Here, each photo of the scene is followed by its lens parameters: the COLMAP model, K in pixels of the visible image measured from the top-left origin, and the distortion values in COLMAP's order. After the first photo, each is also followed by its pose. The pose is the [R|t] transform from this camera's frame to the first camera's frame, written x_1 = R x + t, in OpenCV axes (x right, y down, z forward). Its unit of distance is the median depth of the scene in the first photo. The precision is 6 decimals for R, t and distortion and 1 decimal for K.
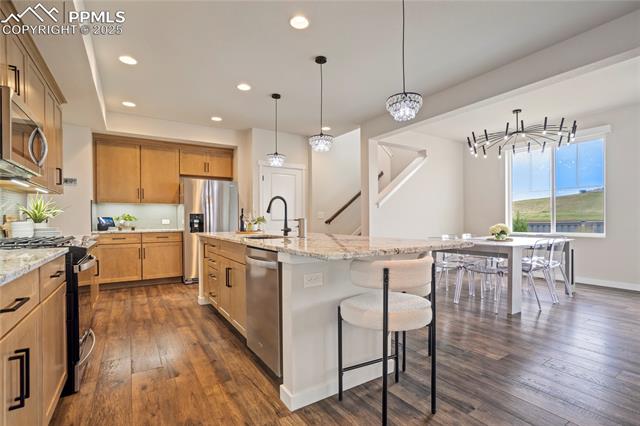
lens RADIAL K [[296.7, 0, 320.9], [0, 296.7, 219.8], [0, 0, 1]] dist [-0.002067, 0.000058]
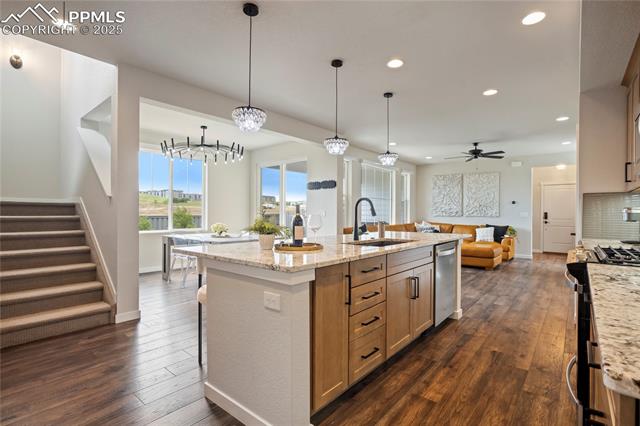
lens RADIAL K [[312.1, 0, 320.0], [0, 312.1, 213.0], [0, 0, 1]] dist [-0.000753, -0.000151]
pose [[-0.294474, 0.006200, 0.955639, -0.645060], [-0.004355, 0.999960, -0.007829, -0.016140], [-0.955649, -0.006467, -0.294435, 0.884690]]
